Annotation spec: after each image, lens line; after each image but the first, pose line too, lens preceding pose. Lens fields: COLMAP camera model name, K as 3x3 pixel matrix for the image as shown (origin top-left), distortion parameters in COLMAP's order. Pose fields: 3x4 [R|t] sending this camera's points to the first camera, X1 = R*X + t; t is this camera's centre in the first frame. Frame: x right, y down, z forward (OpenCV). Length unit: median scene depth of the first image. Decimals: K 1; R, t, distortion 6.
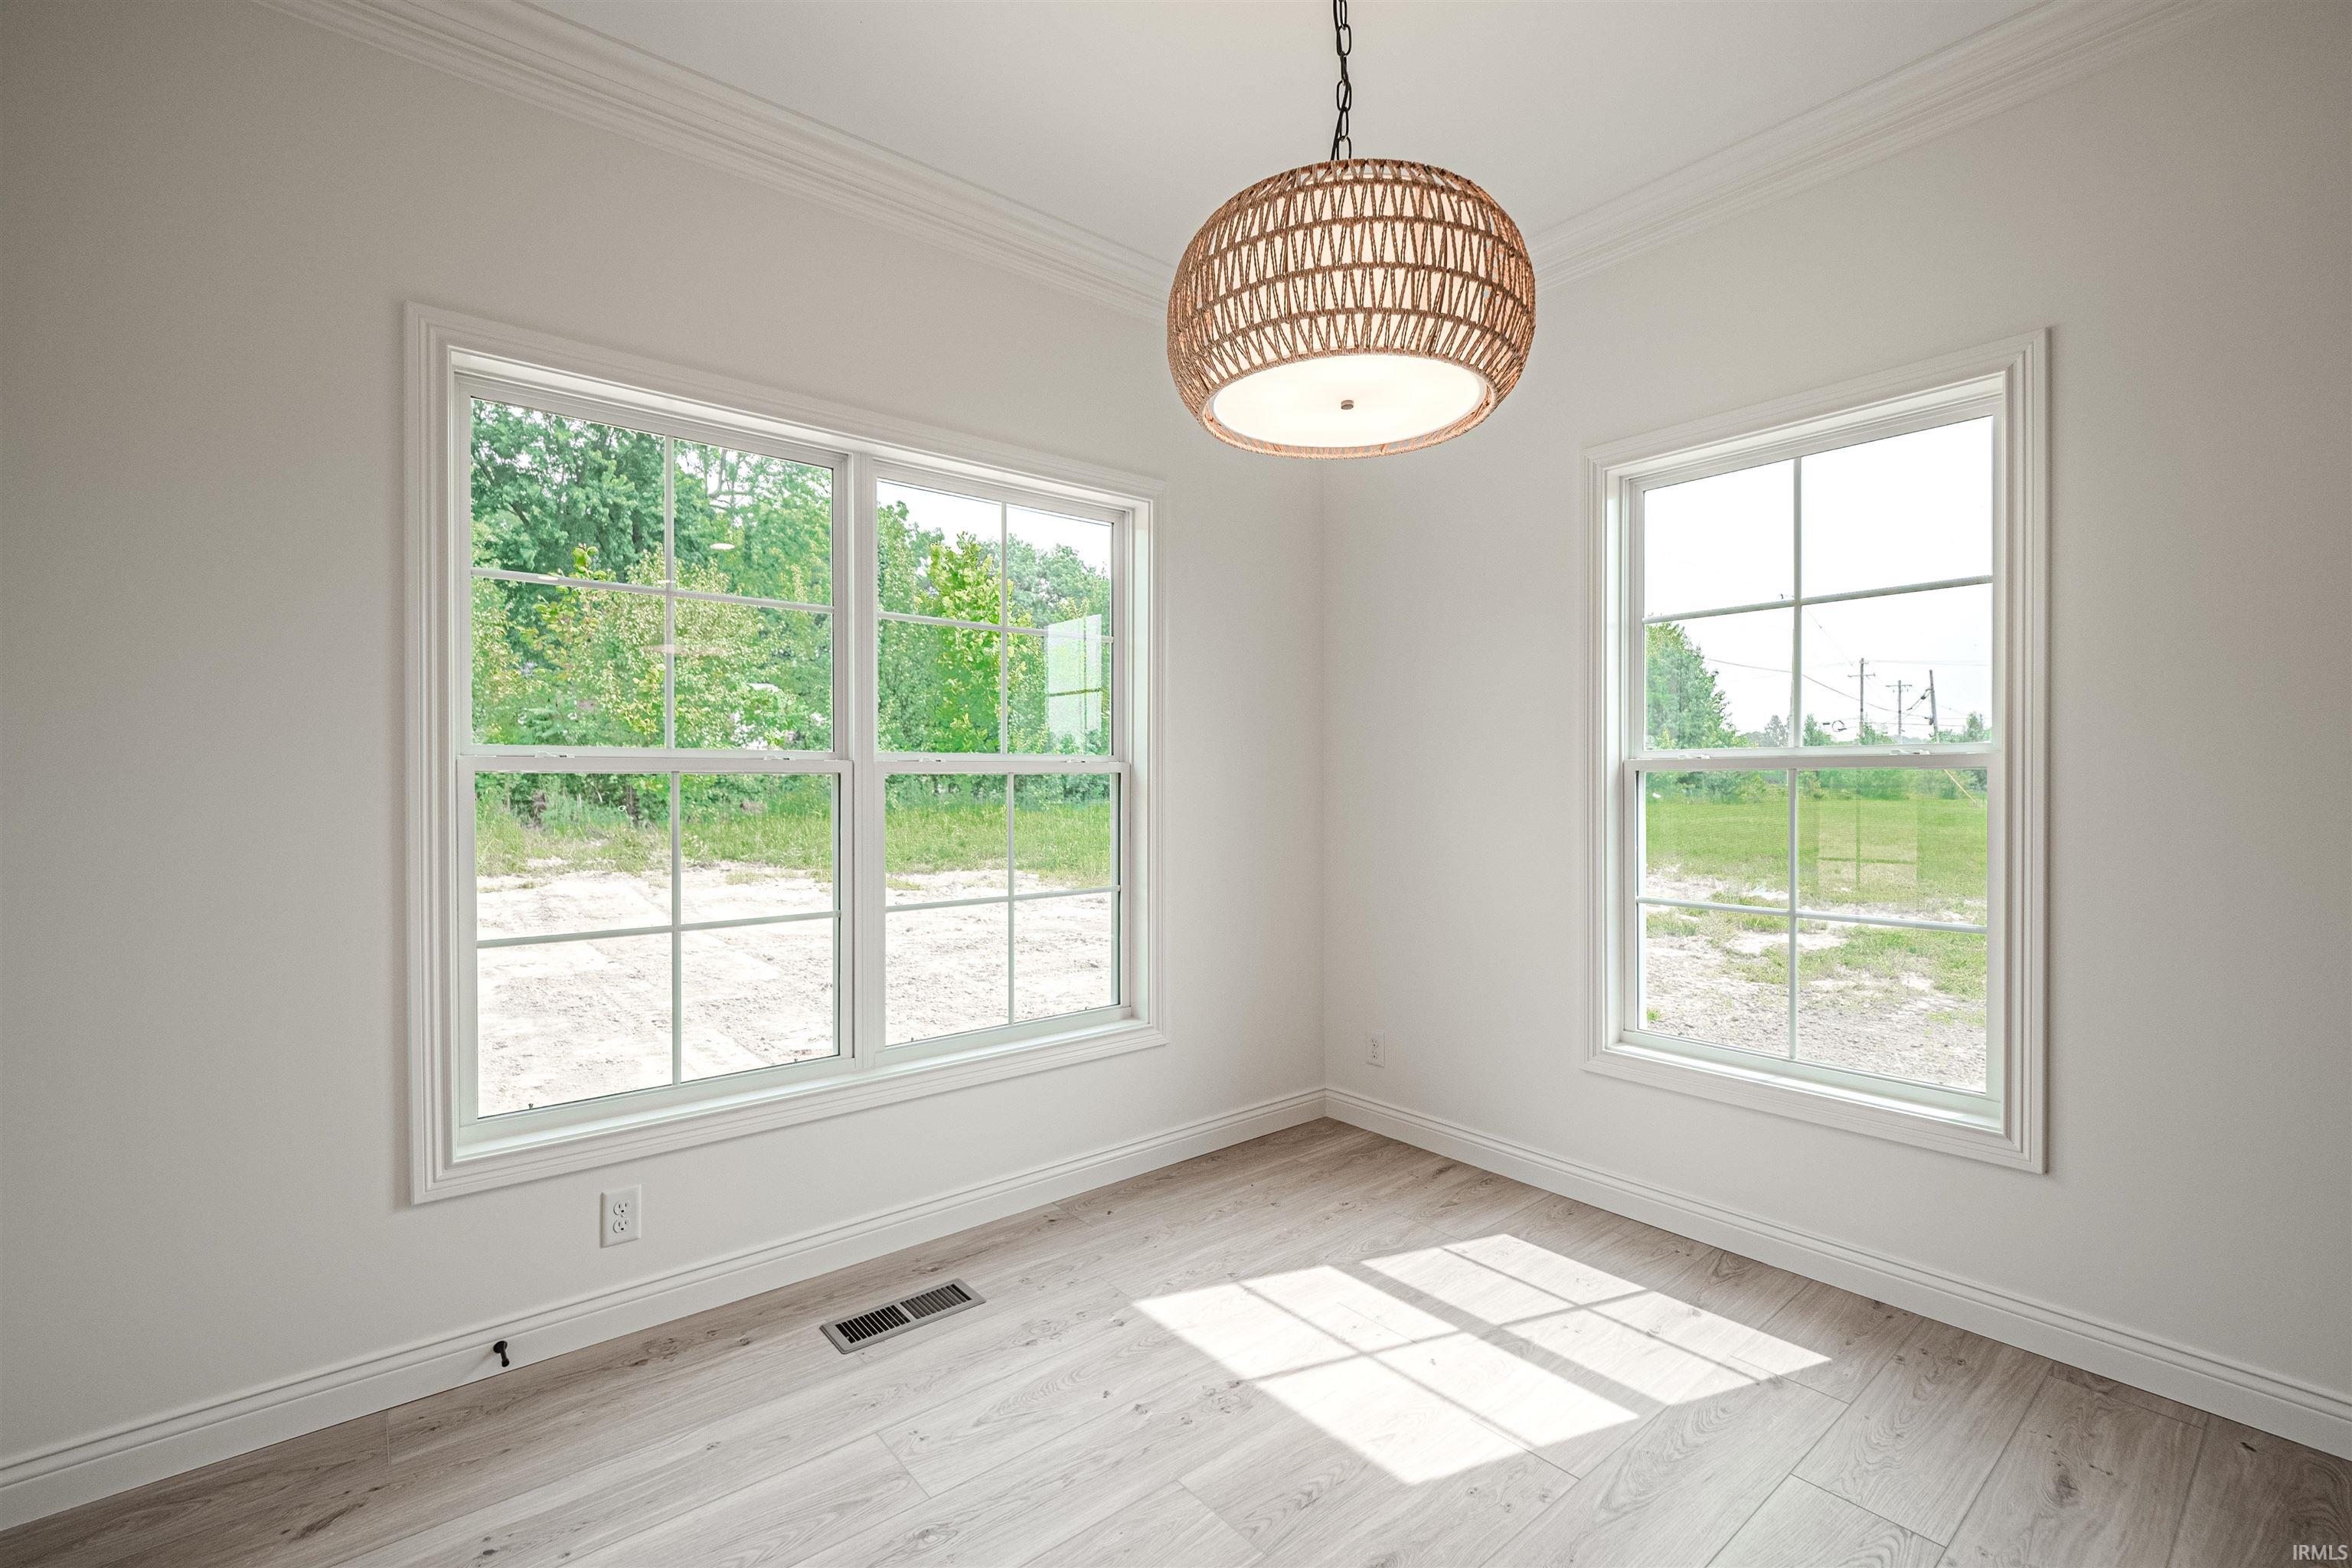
lens RADIAL K [[1007.8, 0, 1160.9], [0, 1007.8, 790.0], [0, 0, 1]] dist [-0.010852, -0.000158]
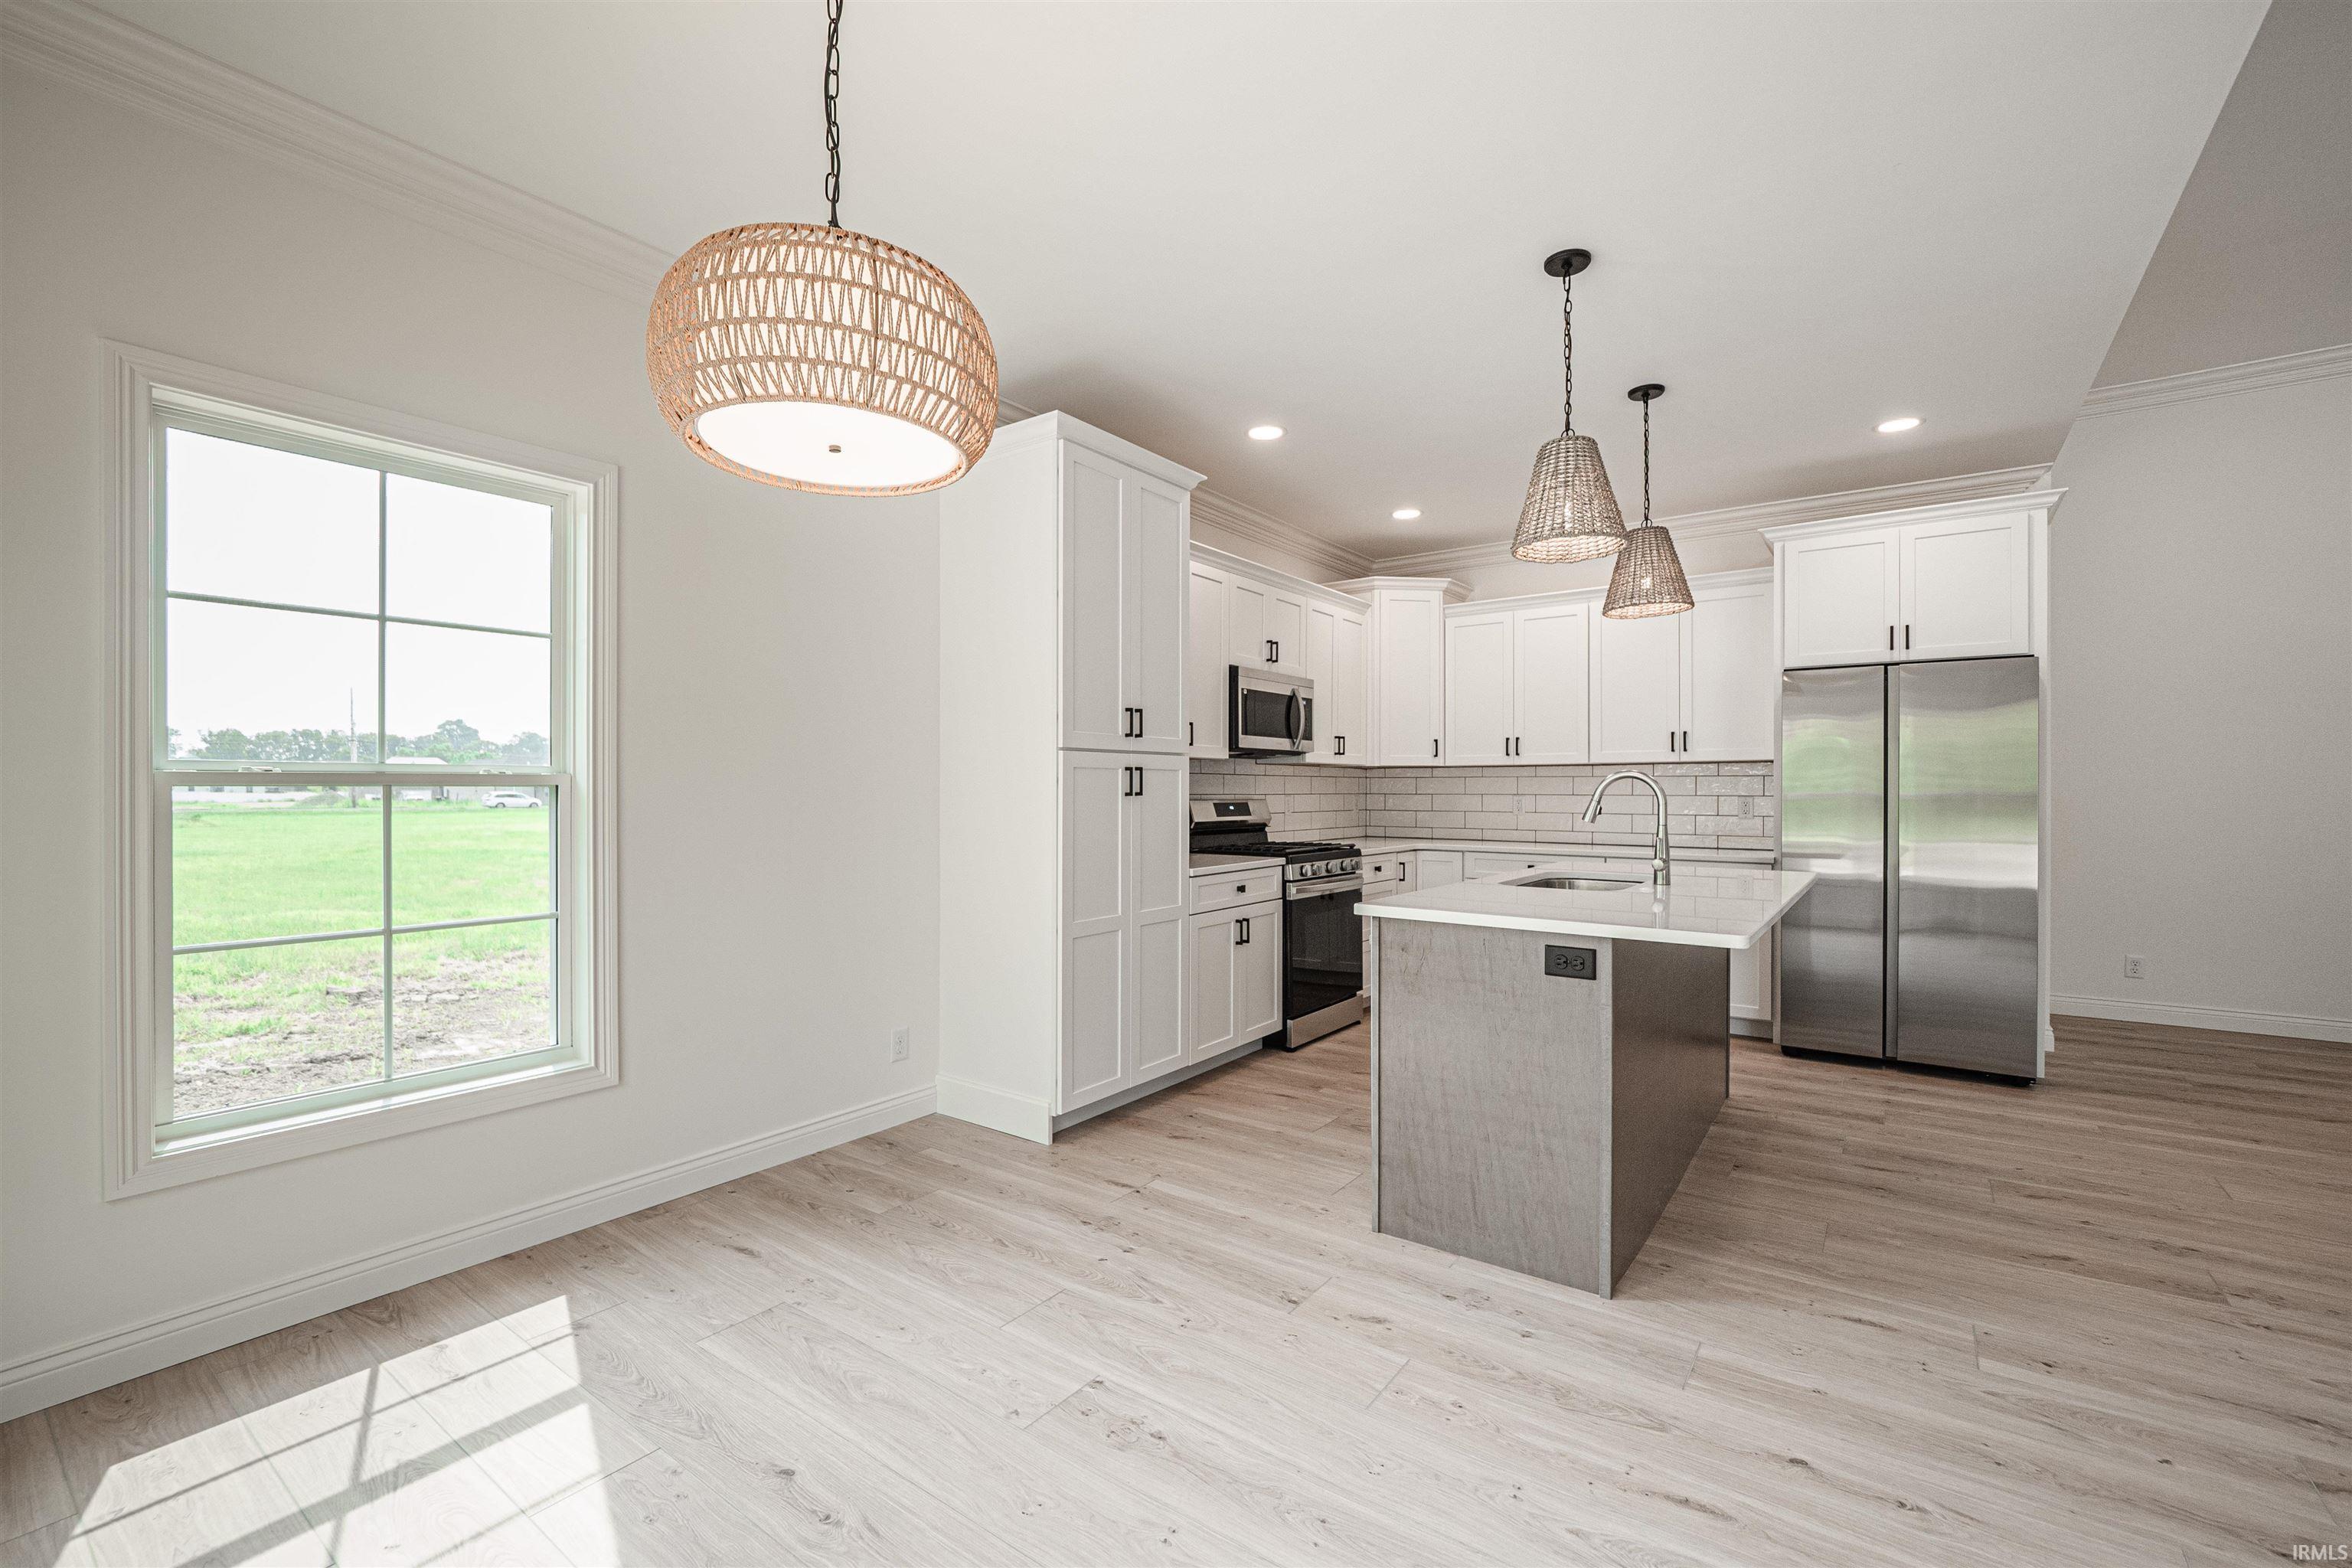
lens RADIAL K [[1007.8, 0, 1160.9], [0, 1007.8, 790.0], [0, 0, 1]] dist [-0.010852, -0.000158]
pose [[-0.248292, 0.001706, 0.968684, -0.568825], [0.011564, 0.999932, 0.001203, -0.008914], [-0.968616, 0.011500, -0.248295, 0.554660]]
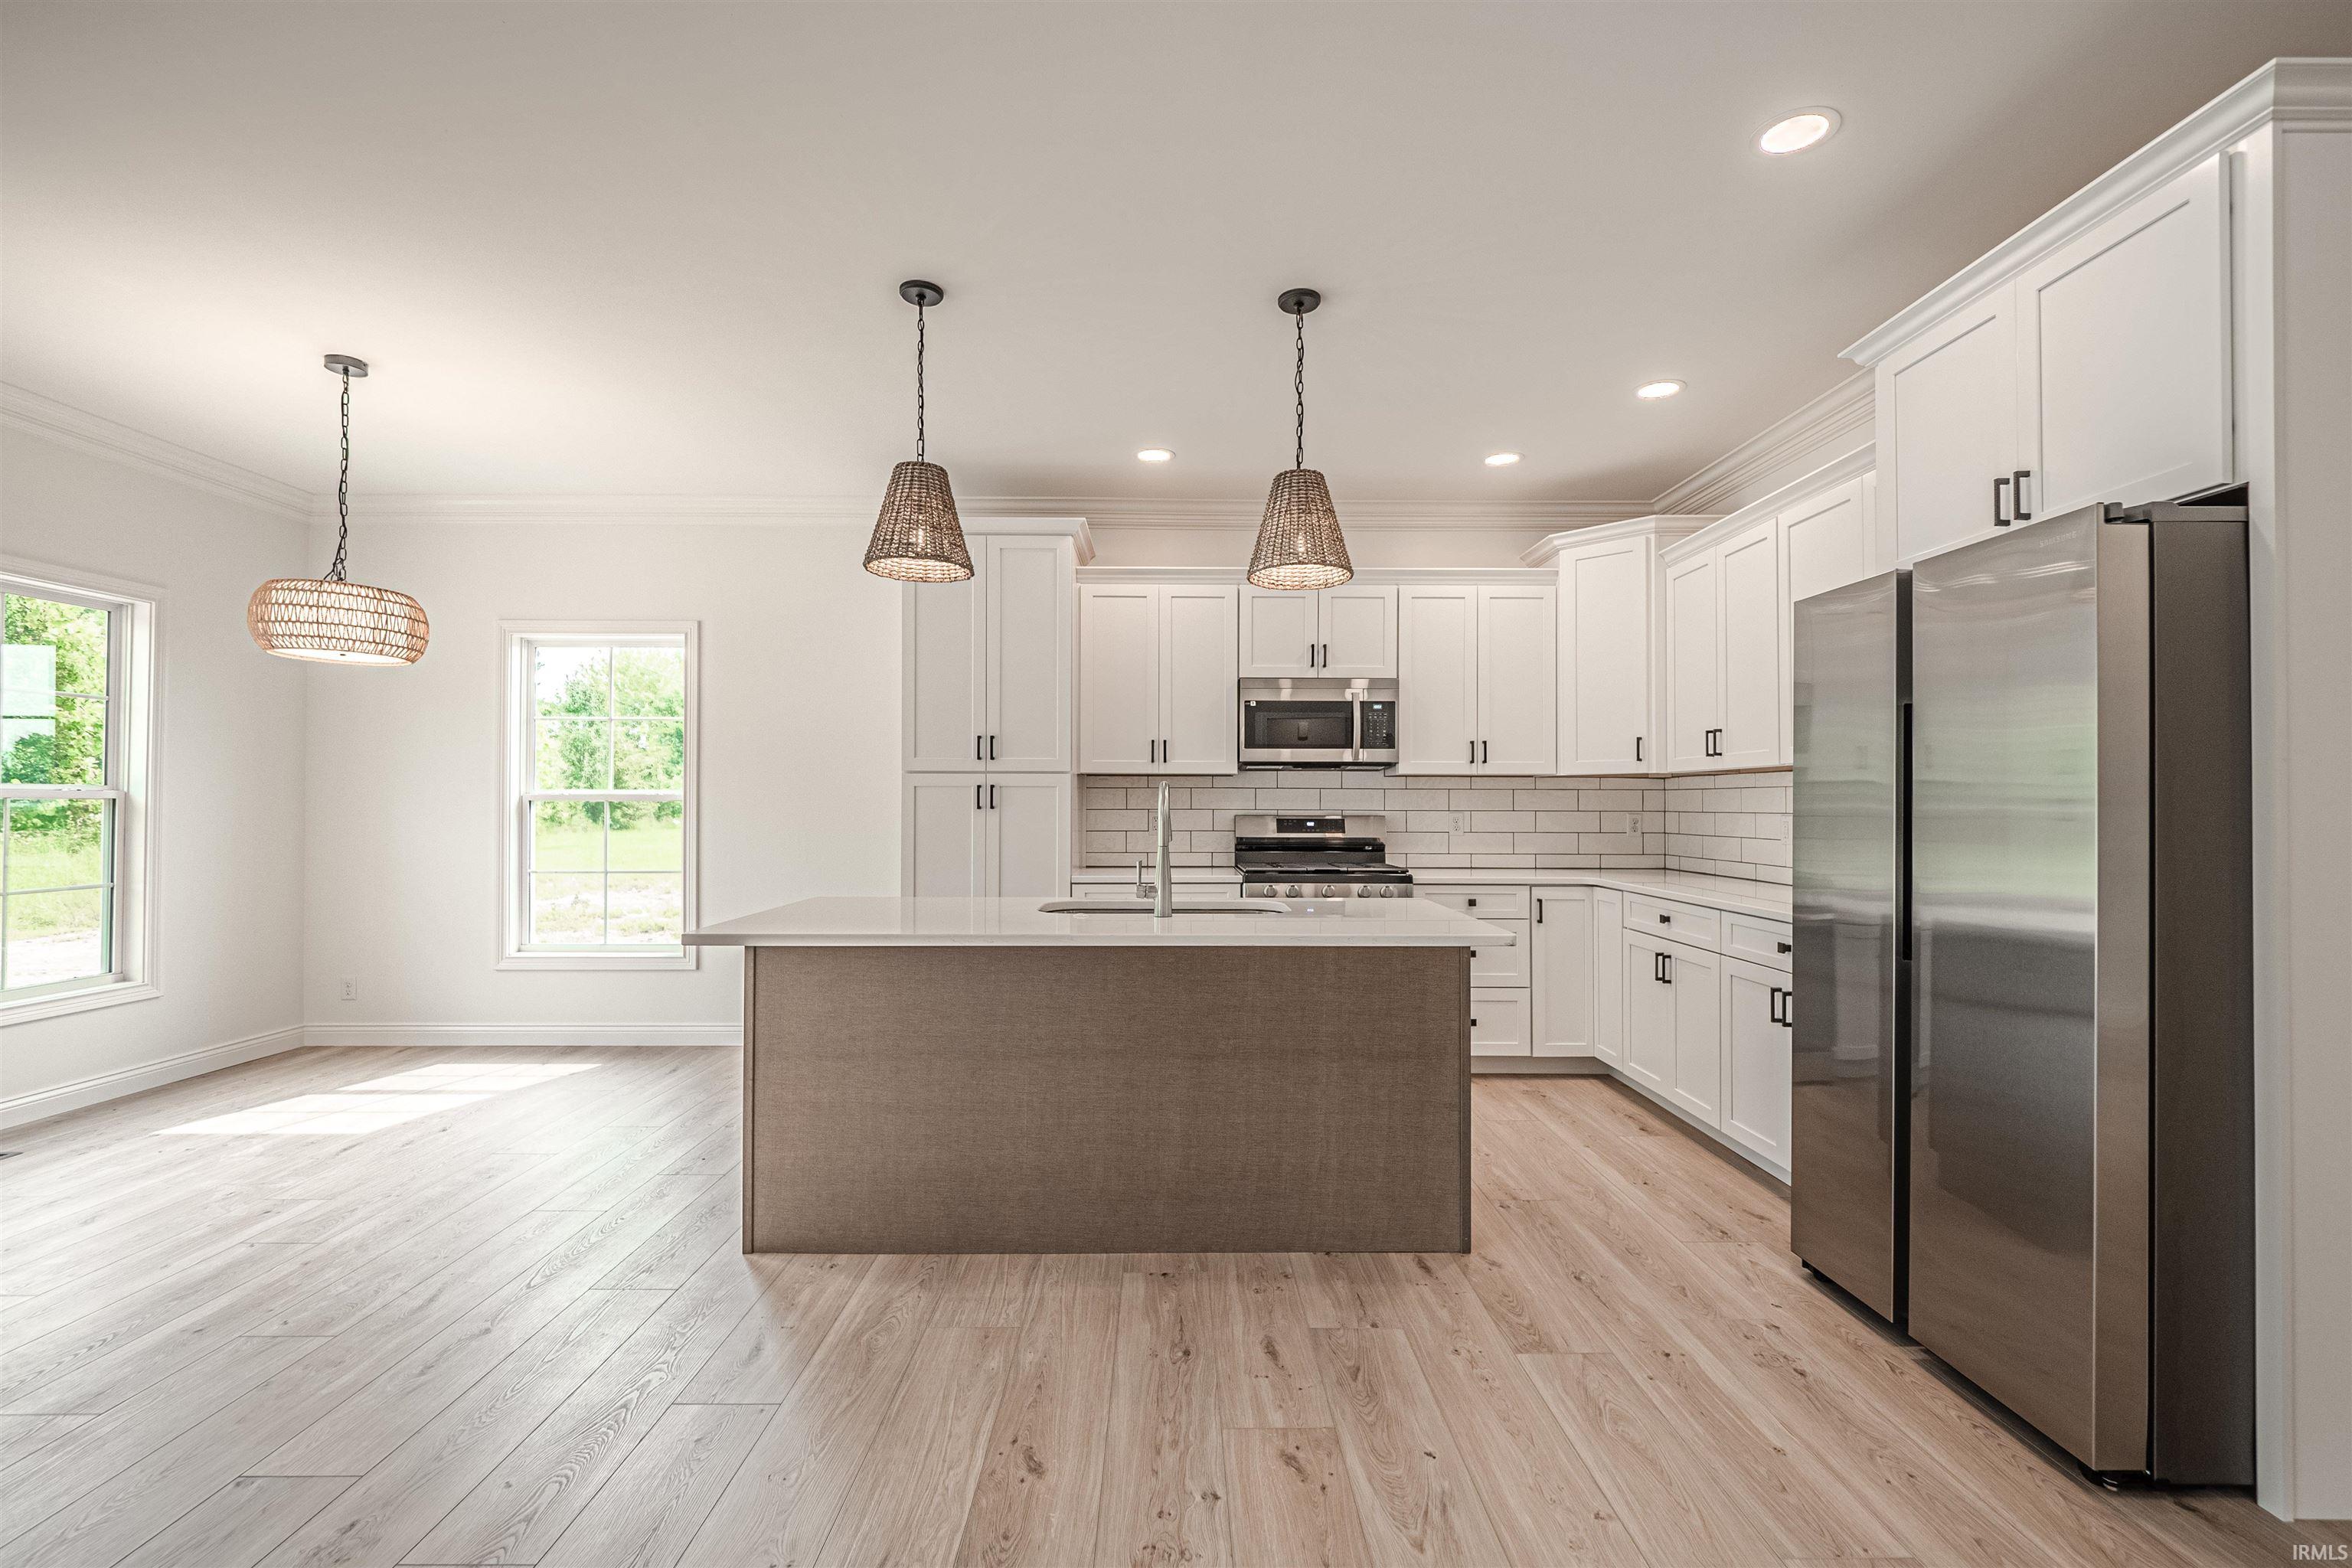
lens RADIAL K [[1032.4, 0, 1172.2], [0, 1032.4, 793.1], [0, 0, 1]] dist [-0.003832, -0.000420]
pose [[0.630438, 0.014344, 0.776107, -0.300985], [0.004585, 0.999743, -0.022202, 0.017148], [-0.776226, 0.017555, 0.630211, -1.340572]]
